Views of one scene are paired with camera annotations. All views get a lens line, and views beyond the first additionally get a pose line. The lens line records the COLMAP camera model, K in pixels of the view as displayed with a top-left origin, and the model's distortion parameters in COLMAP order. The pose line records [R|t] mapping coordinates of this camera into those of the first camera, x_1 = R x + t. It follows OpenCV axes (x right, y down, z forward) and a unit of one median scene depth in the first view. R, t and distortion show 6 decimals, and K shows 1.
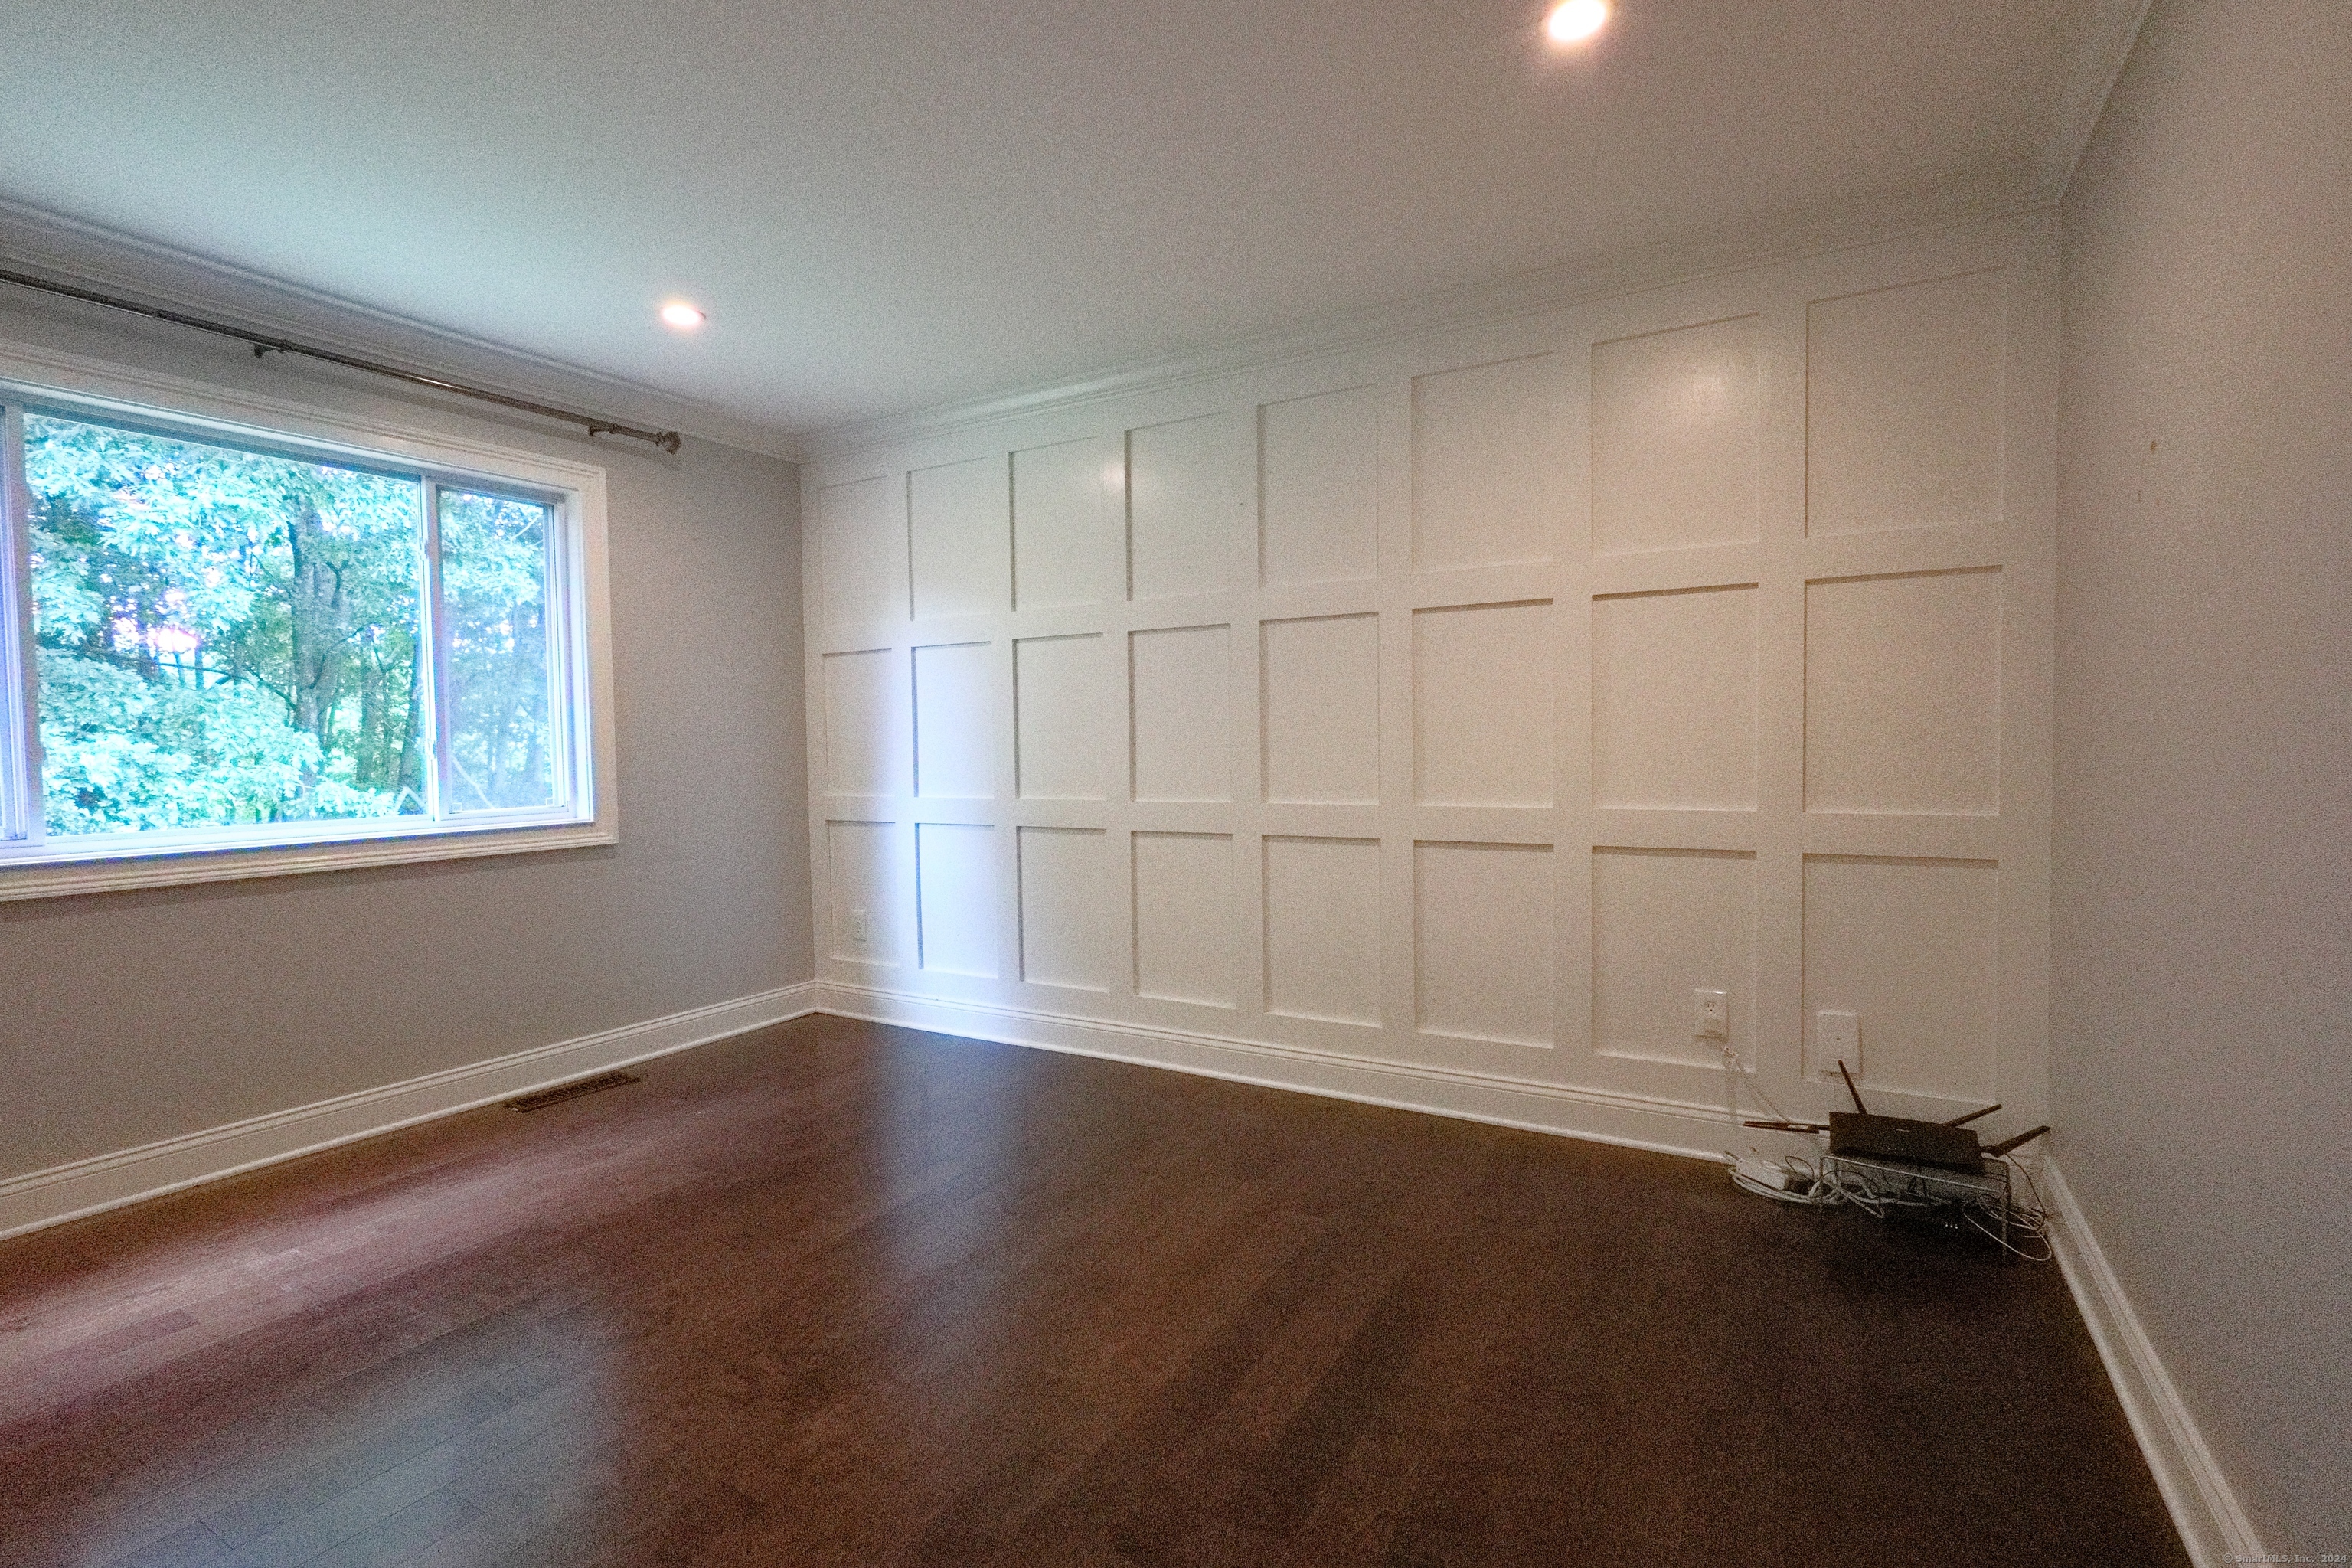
lens RADIAL K [[1085.6, 0, 1178.1], [0, 1085.6, 777.5], [0, 0, 1]] dist [-0.001843, -0.000914]
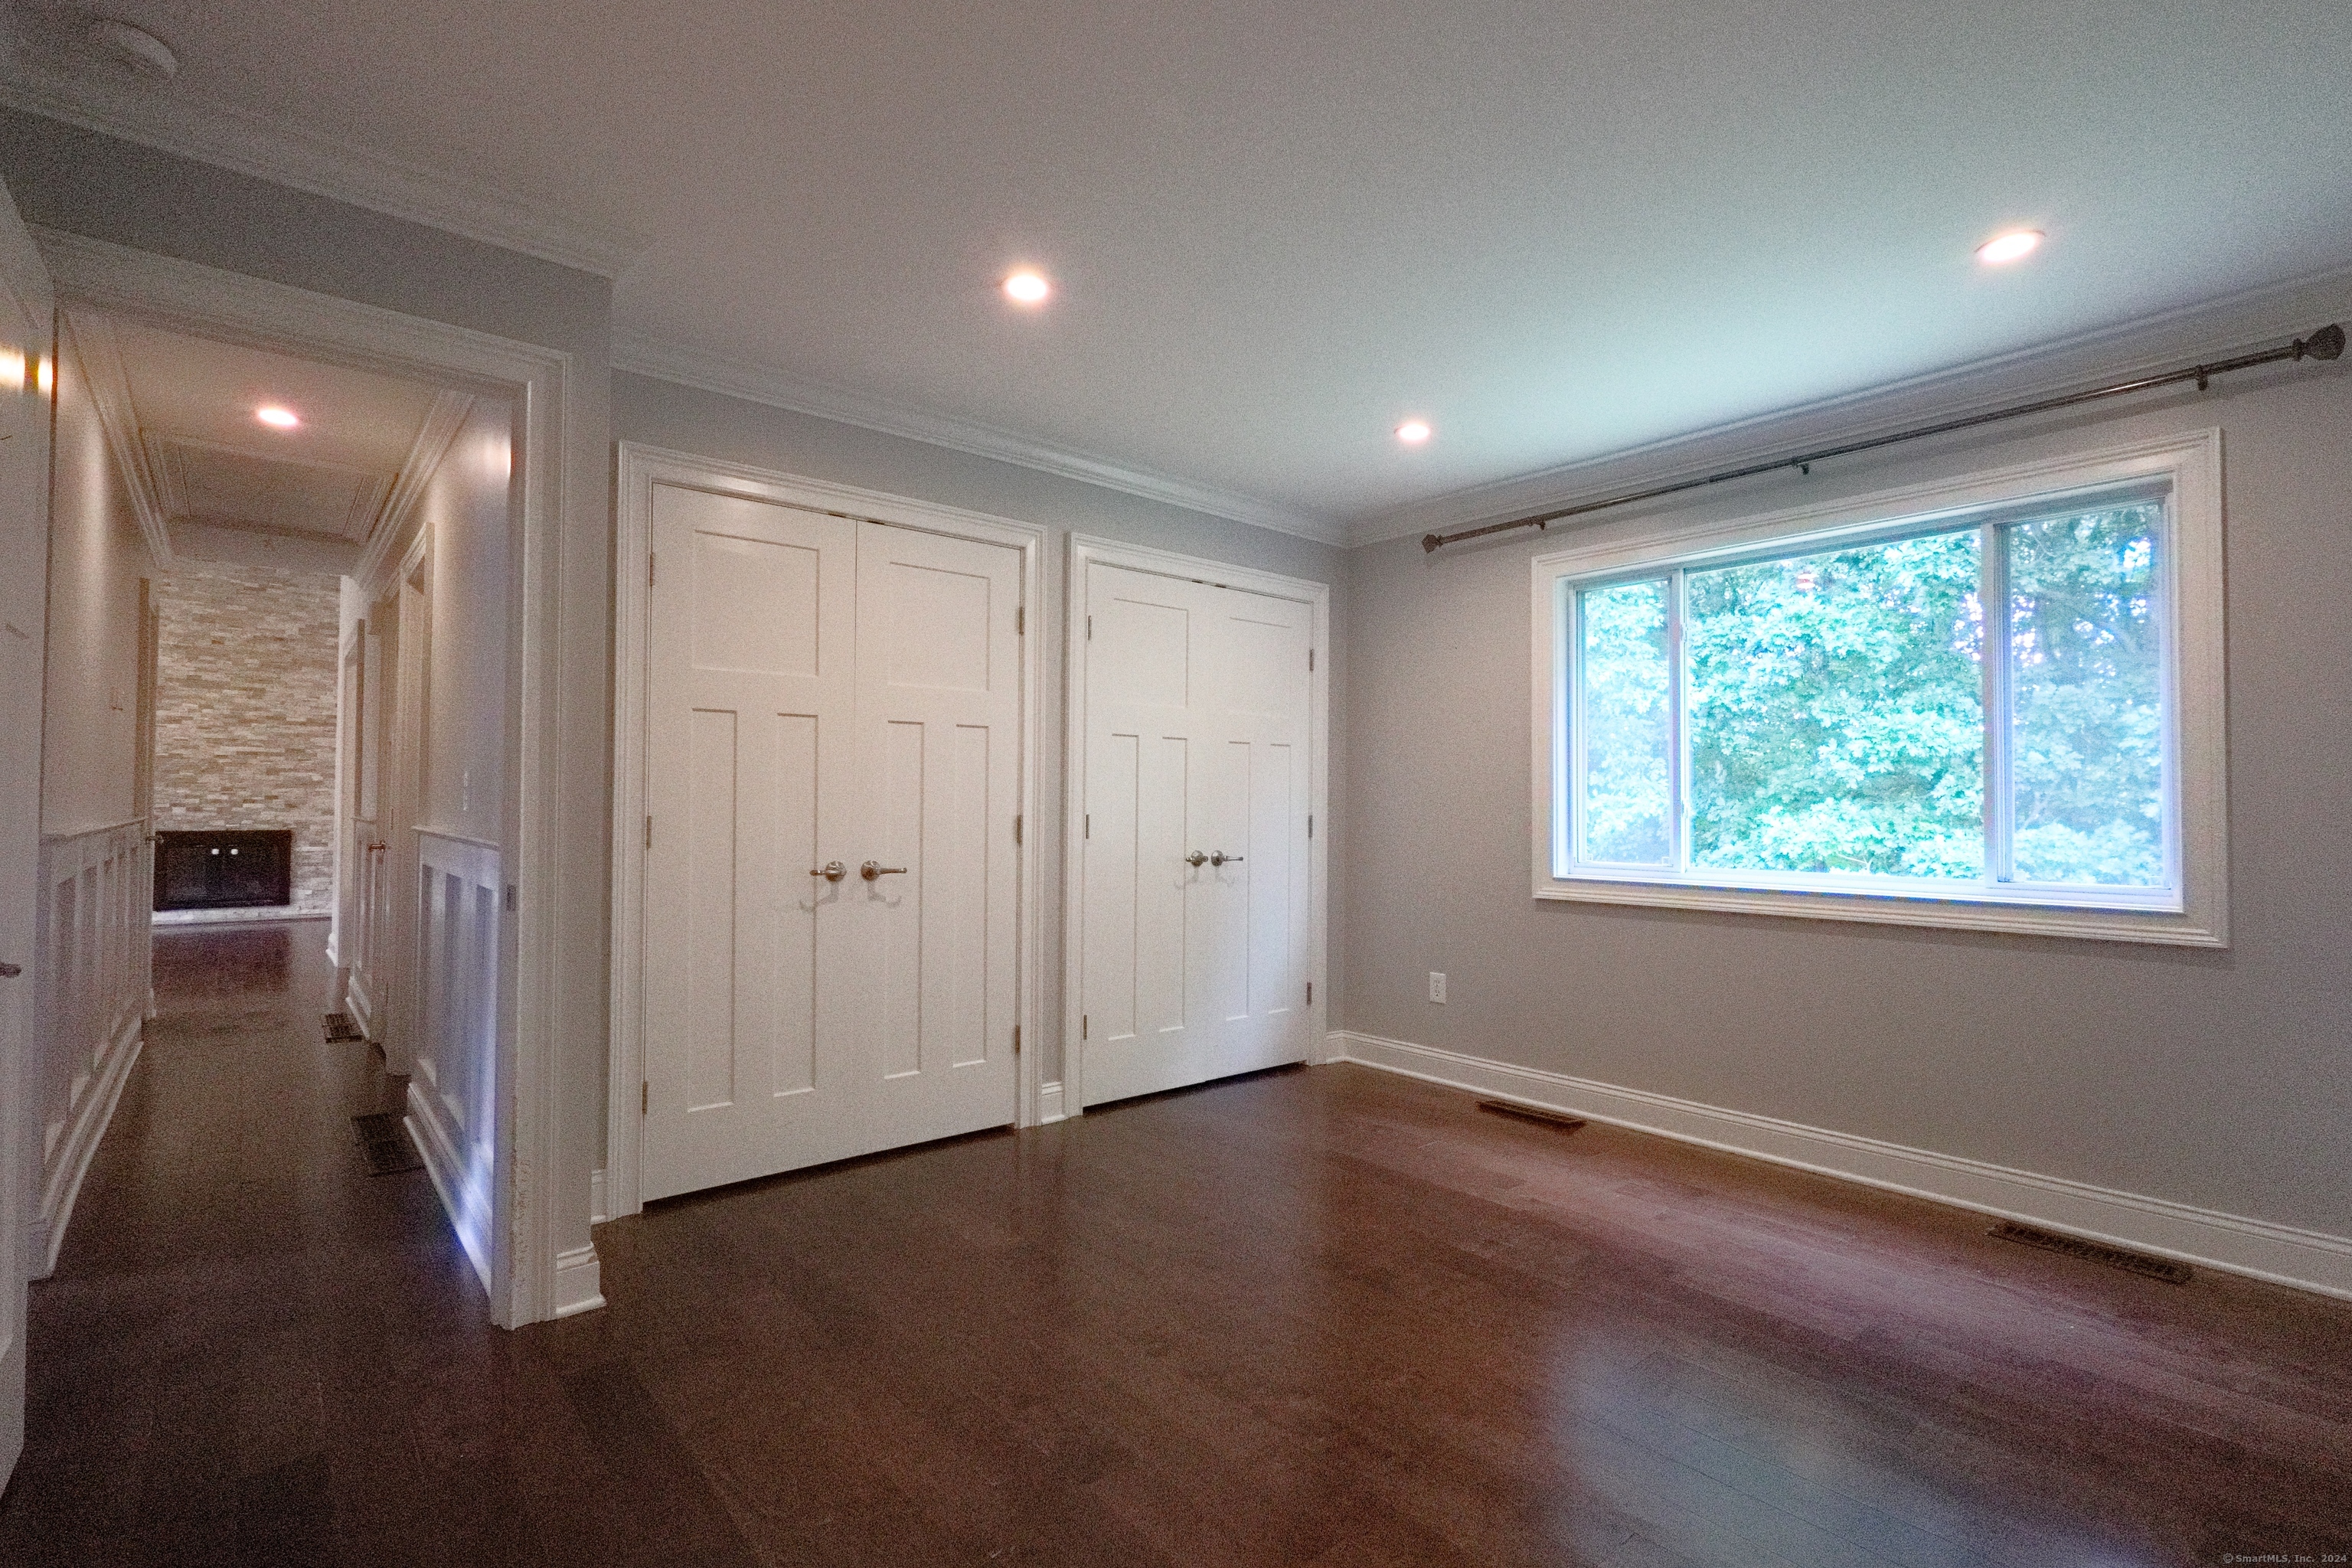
lens RADIAL K [[1085.6, 0, 1181.9], [0, 1085.6, 782.4], [0, 0, 1]] dist [-0.001843, -0.000914]
pose [[-0.325461, -0.014063, -0.945451, 0.423330], [-0.037909, 0.999280, -0.001814, -0.023236], [0.944795, 0.035251, -0.325760, 0.668013]]
